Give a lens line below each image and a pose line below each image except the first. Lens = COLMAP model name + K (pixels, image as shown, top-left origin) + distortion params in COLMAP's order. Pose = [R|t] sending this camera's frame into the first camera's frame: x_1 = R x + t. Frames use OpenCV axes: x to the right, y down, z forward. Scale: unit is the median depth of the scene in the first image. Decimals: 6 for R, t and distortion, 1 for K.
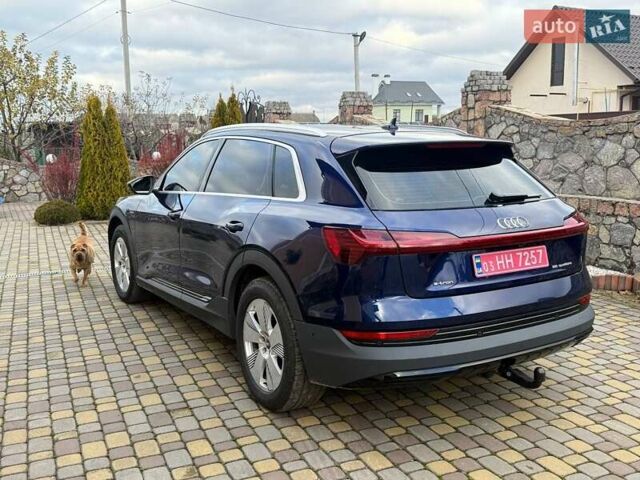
lens RADIAL K [[615.5, 0, 320.0], [0, 615.5, 240.0], [0, 0, 1]] dist [0.169268, -0.340122]
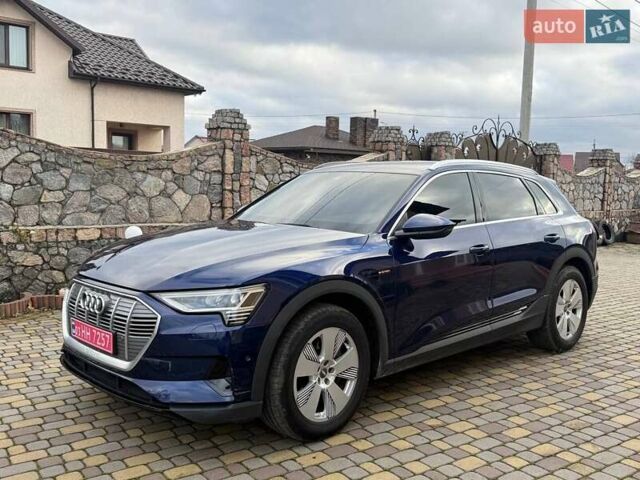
lens RADIAL K [[615.5, 0, 320.0], [0, 615.5, 240.0], [0, 0, 1]] dist [0.169268, -0.340122]
pose [[-0.188309, -0.086537, 0.978290, -0.720054], [0.133016, 0.984685, 0.112707, -0.124852], [-0.973060, 0.151352, -0.173914, 0.895911]]
